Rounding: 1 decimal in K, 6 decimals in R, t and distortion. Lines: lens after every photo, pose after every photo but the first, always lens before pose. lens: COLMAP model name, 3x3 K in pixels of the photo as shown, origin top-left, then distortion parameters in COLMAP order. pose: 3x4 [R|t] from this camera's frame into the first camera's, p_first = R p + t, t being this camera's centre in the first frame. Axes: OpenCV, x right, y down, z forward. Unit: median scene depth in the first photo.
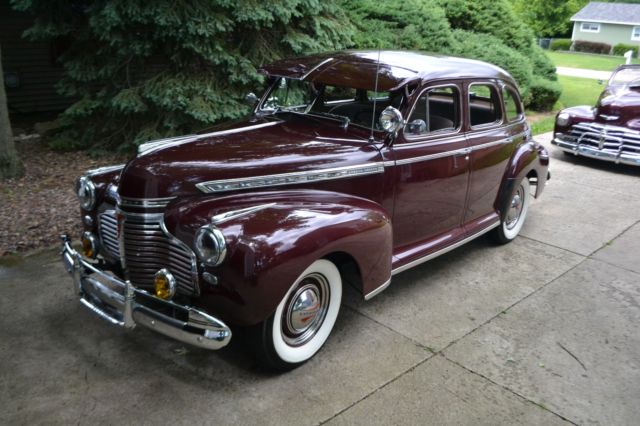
lens RADIAL K [[529.1, 0, 316.3], [0, 529.1, 210.9], [0, 0, 1]] dist [-0.003236, -0.096186]
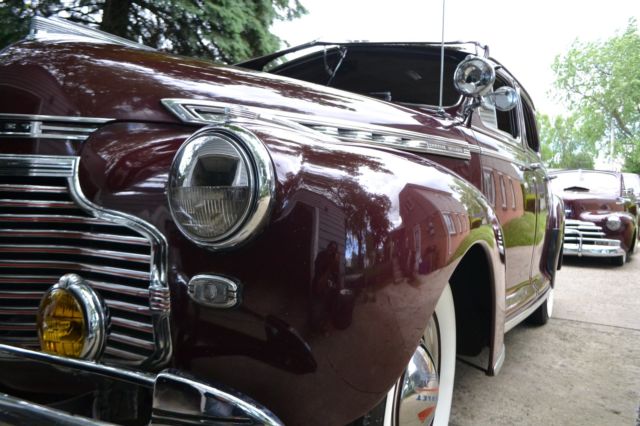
lens RADIAL K [[498.3, 0, 311.2], [0, 498.3, 214.9], [0, 0, 1]] dist [-0.056721, 0.004793]
pose [[0.984005, -0.012503, 0.177702, -0.149361], [0.063030, 0.957444, -0.281652, 0.133869], [-0.166618, 0.288347, 0.942918, 0.514704]]
